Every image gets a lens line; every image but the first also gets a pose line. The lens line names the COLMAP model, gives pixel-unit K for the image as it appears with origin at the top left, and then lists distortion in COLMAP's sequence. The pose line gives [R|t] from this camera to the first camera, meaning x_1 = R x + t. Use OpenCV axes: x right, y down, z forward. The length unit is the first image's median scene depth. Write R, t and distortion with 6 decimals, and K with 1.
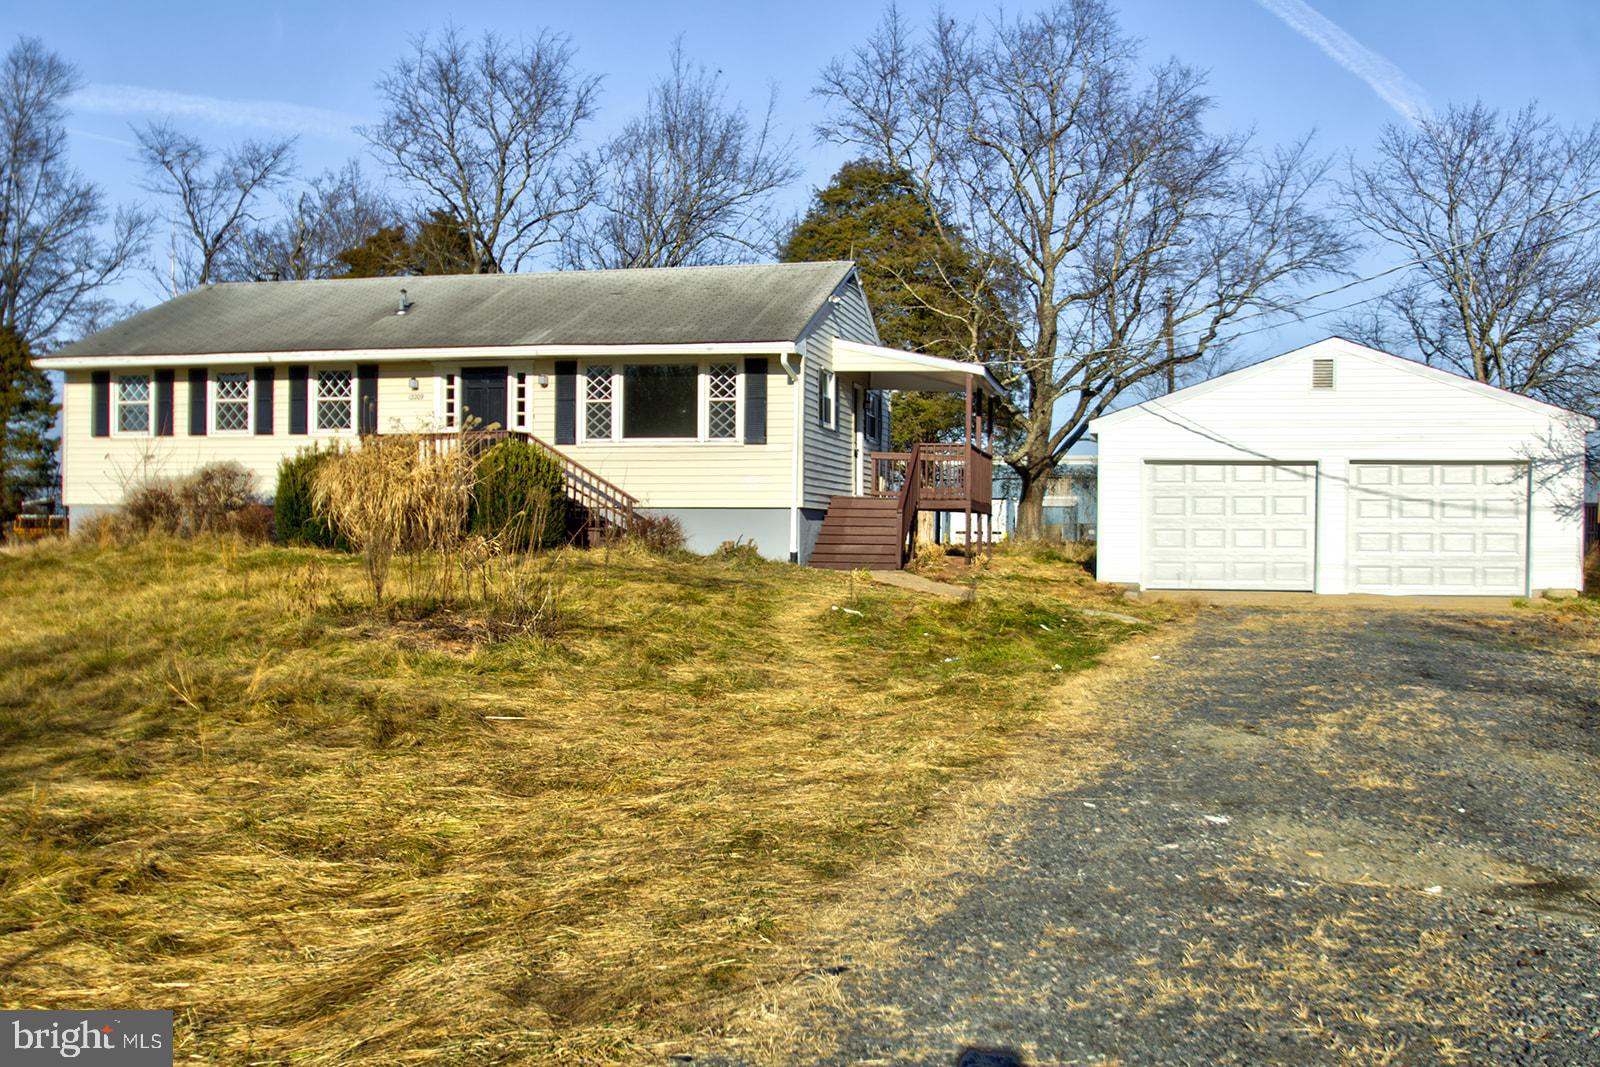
lens RADIAL K [[1556.1, 0, 800.0], [0, 1556.1, 533.5], [0, 0, 1]] dist [-0.021332, -0.020994]
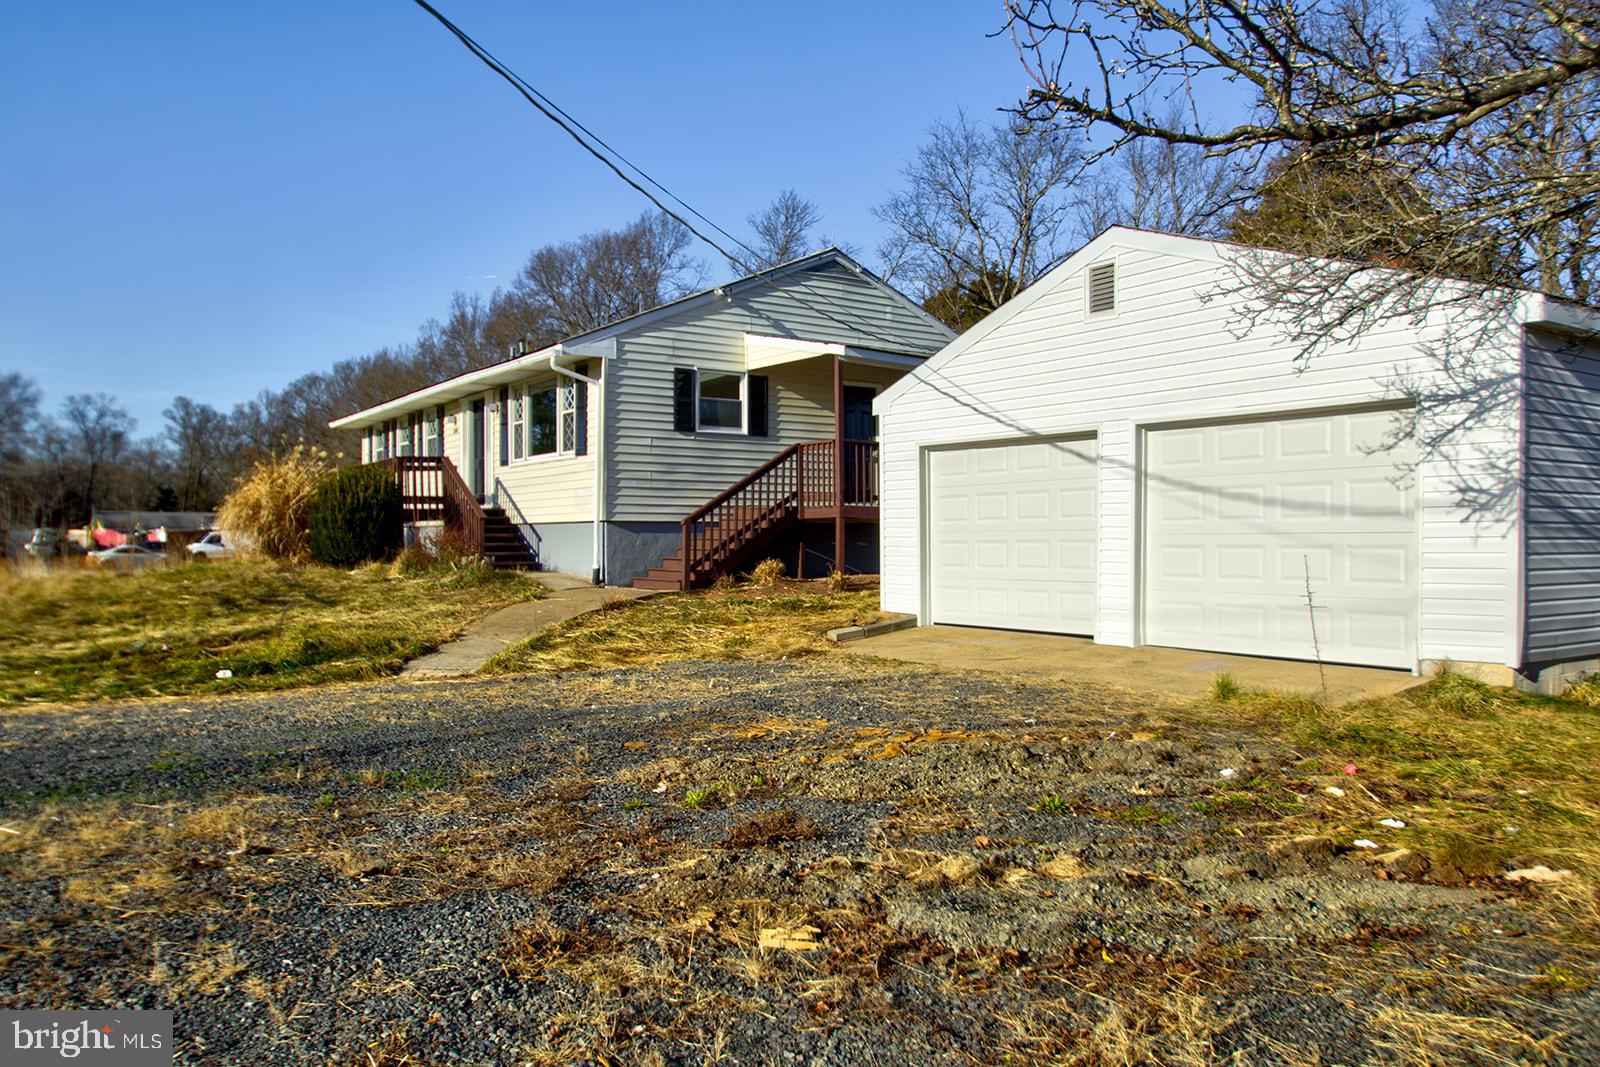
lens RADIAL K [[1152.5, 0, 830.7], [0, 1152.5, 532.6], [0, 0, 1]] dist [0.006078, 0.001583]
pose [[0.759839, -0.013802, -0.649964, 0.515264], [0.010691, 0.999905, -0.008734, -0.002674], [0.650023, -0.000312, 0.759915, 0.537328]]
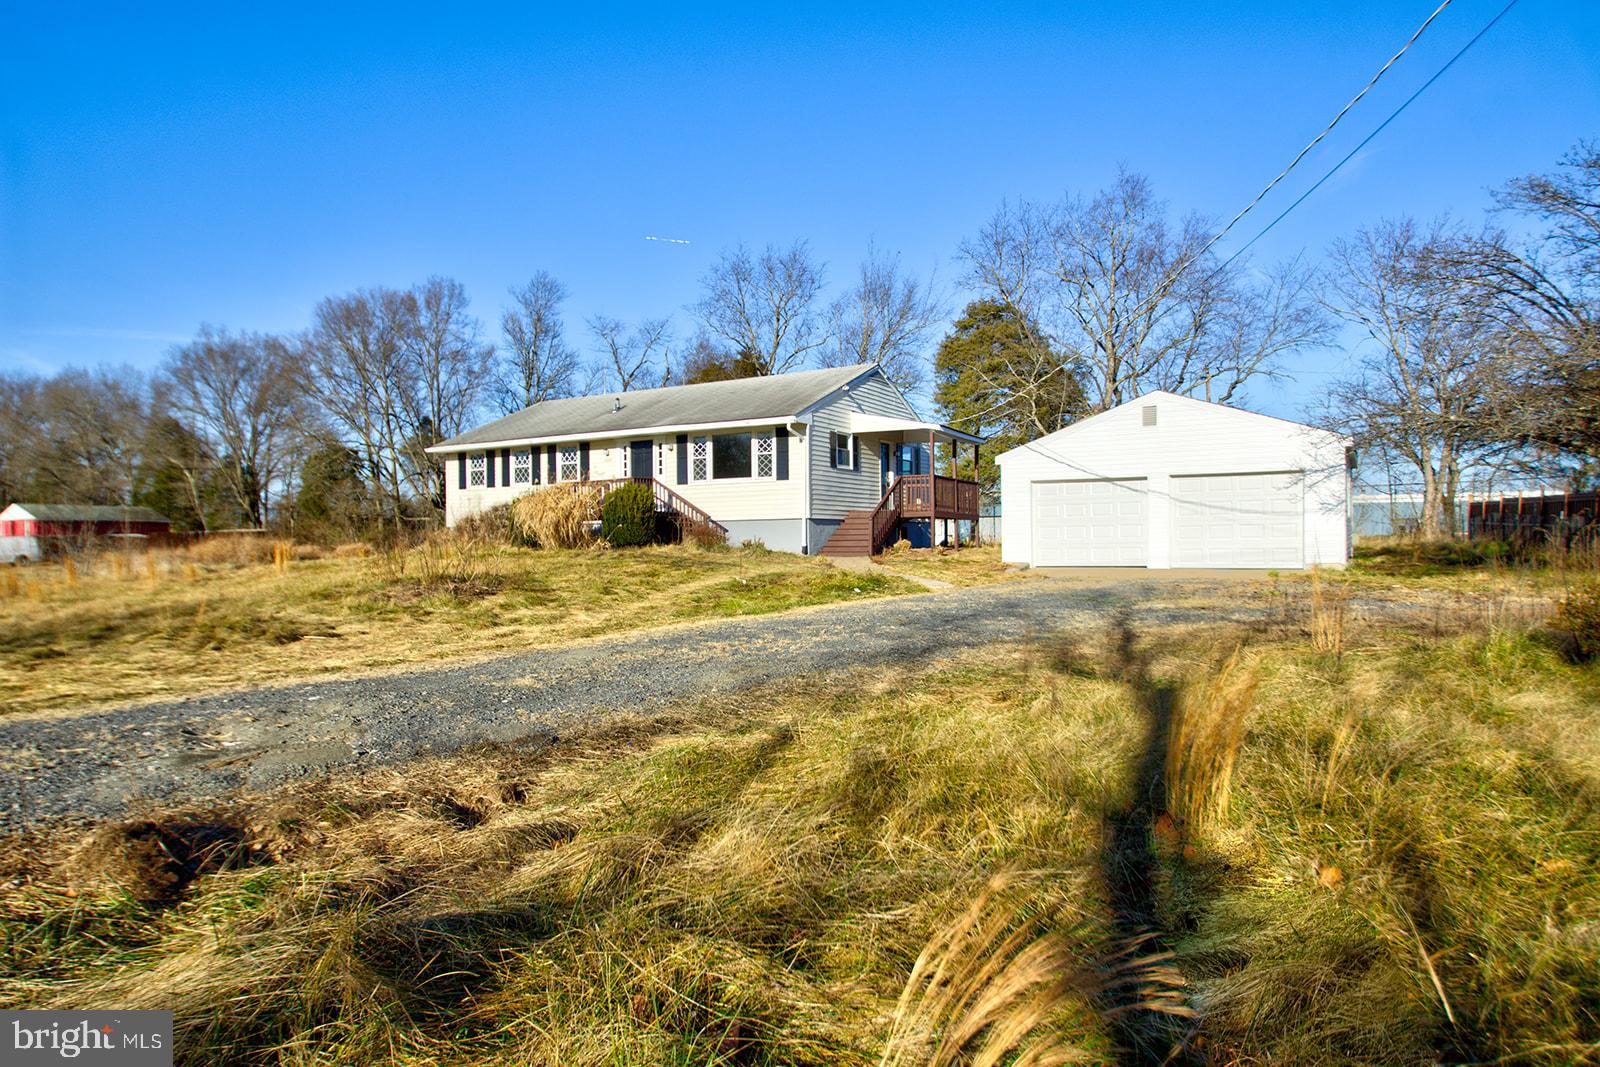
lens RADIAL K [[943.6, 0, 800.0], [0, 943.6, 533.5], [0, 0, 1]] dist [-0.003938, -0.000536]
pose [[0.957648, -0.020693, -0.287199, 0.256329], [0.018424, 0.999774, -0.010600, 0.008616], [0.287353, 0.004859, 0.957812, 0.060464]]
